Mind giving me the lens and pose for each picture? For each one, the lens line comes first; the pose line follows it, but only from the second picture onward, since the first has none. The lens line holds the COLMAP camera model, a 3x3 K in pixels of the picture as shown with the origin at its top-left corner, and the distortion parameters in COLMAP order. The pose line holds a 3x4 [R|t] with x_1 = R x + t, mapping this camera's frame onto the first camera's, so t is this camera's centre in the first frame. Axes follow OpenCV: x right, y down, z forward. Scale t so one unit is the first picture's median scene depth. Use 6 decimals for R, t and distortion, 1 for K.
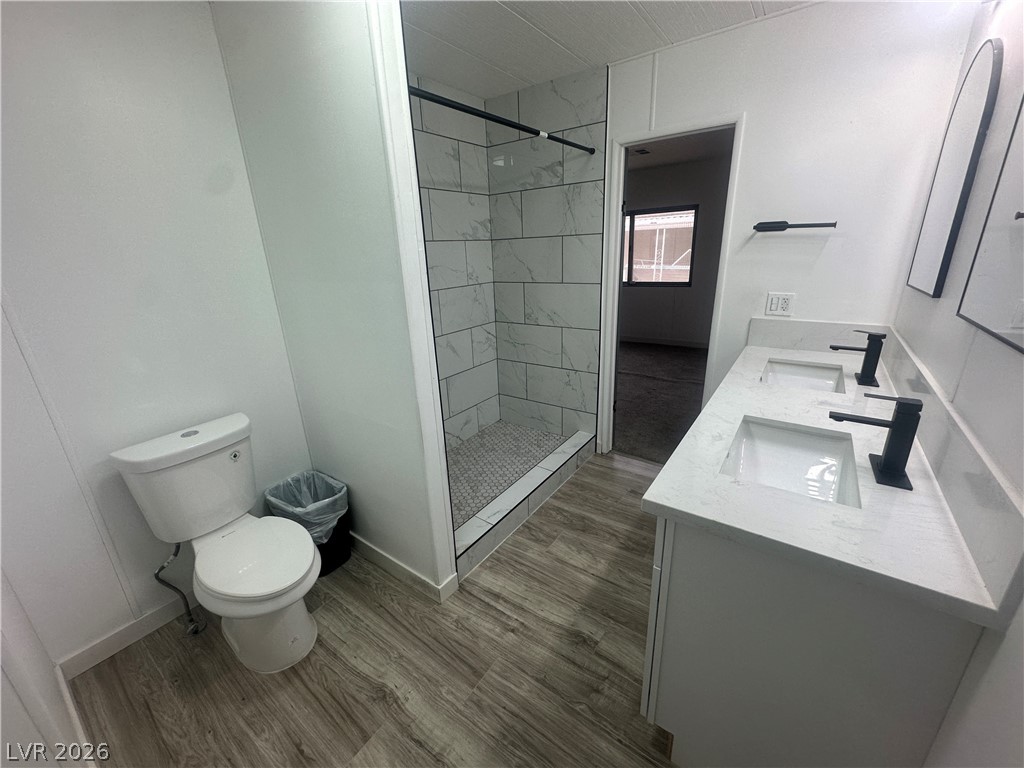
lens RADIAL K [[409.4, 0, 510.2], [0, 409.4, 384.2], [0, 0, 1]] dist [-0.001986, 0.000380]
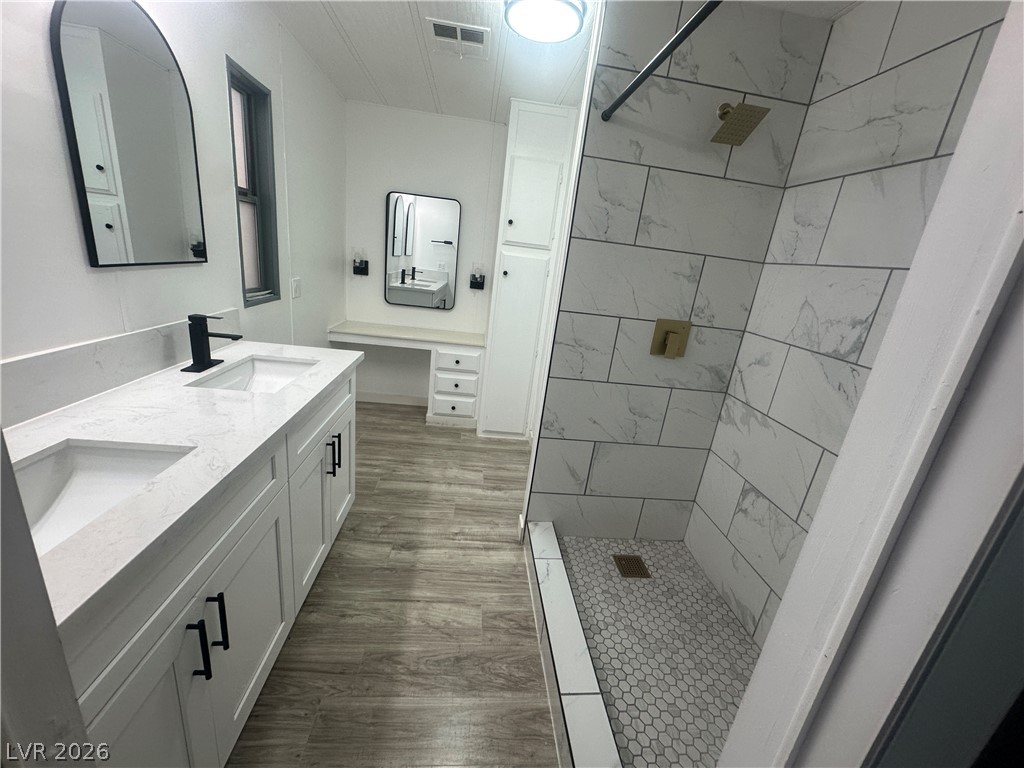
lens RADIAL K [[409.4, 0, 510.2], [0, 409.4, 384.2], [0, 0, 1]] dist [-0.001986, 0.000380]
pose [[-0.758737, 0.144411, -0.635187, 0.614383], [-0.287554, 0.800707, 0.525529, -0.497479], [0.584491, 0.581389, -0.566001, 1.505019]]
